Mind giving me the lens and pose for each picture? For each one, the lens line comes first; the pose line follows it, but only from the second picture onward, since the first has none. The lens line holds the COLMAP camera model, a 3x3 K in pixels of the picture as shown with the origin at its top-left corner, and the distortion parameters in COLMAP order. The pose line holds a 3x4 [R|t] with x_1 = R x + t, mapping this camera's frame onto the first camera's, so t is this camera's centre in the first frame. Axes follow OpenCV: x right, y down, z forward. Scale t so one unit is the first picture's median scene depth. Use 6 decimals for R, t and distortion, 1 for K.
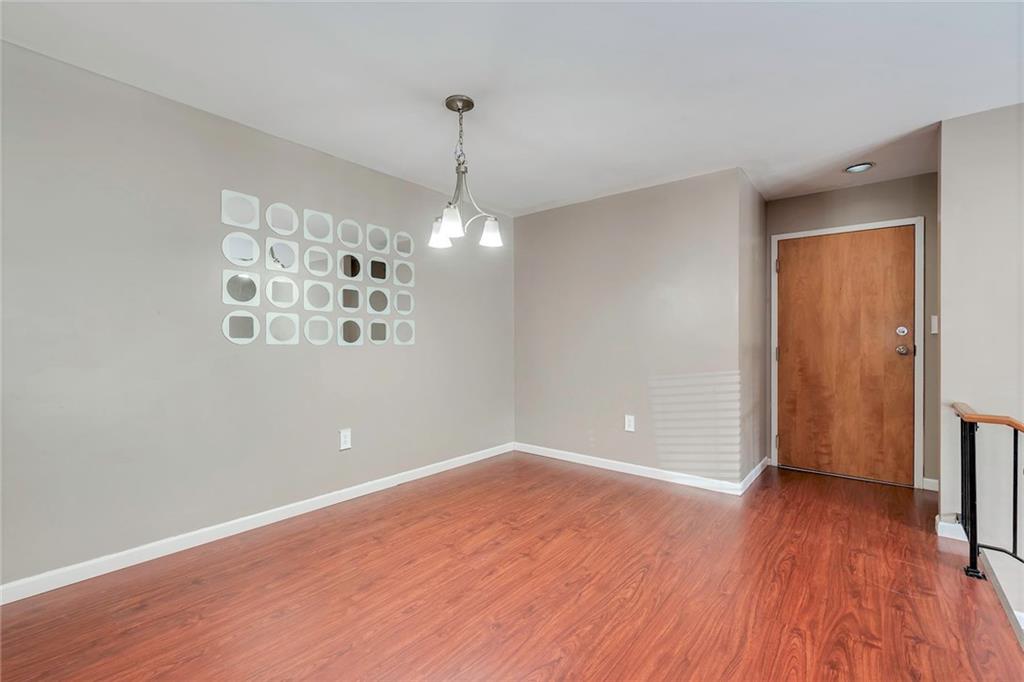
lens RADIAL K [[441.9, 0, 518.6], [0, 441.9, 346.0], [0, 0, 1]] dist [-0.002662, -0.000252]
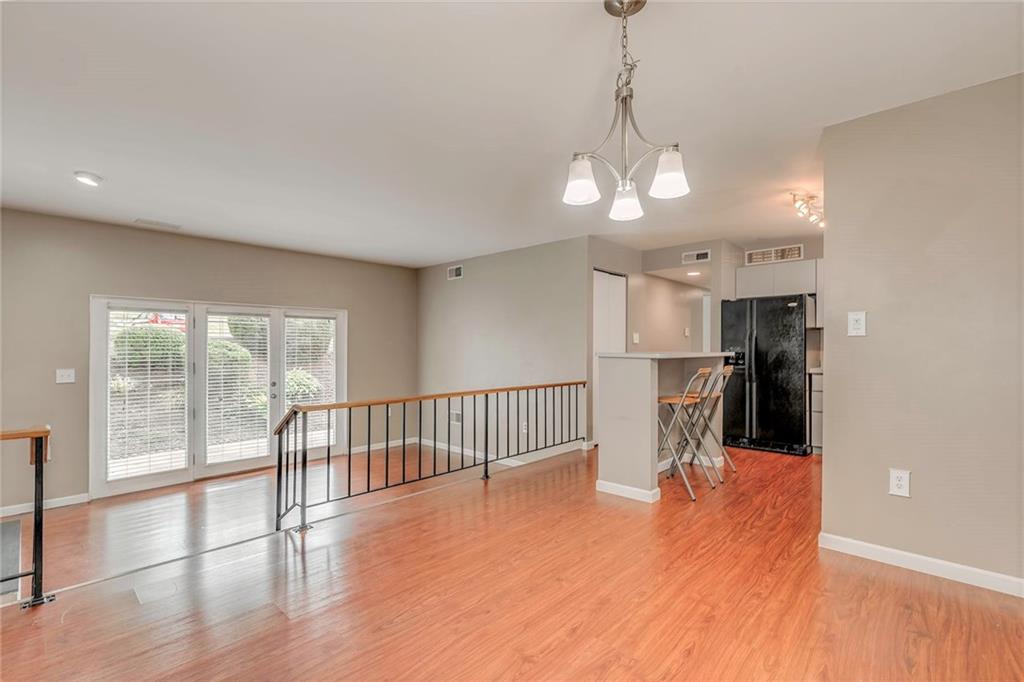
lens RADIAL K [[450.5, 0, 525.3], [0, 450.5, 342.6], [0, 0, 1]] dist [0.001428, -0.000085]
pose [[-0.998344, -0.001098, 0.057517, -0.016004], [-0.000858, 0.999991, 0.004197, -0.019385], [-0.057521, 0.004141, -0.998336, 1.436743]]
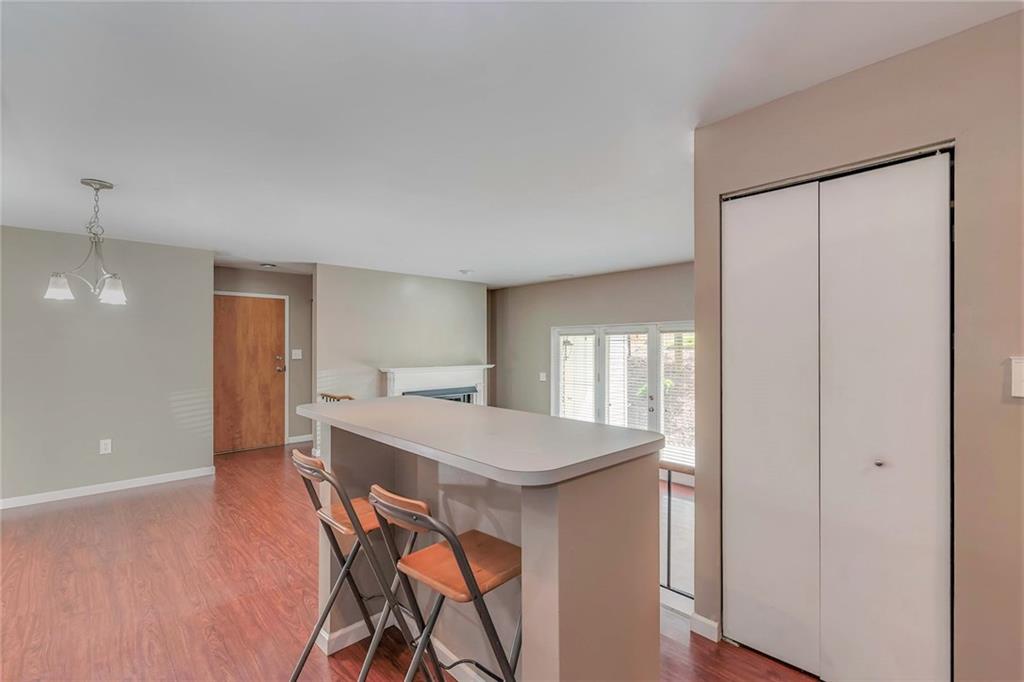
lens RADIAL K [[454.9, 0, 512.0], [0, 454.9, 341.0], [0, 0, 1]] dist [0.002690, -0.000182]
pose [[0.133022, 0.009649, 0.991066, -1.002746], [0.017676, 0.999770, -0.012106, -0.076224], [-0.990955, 0.019129, 0.132821, -0.216100]]
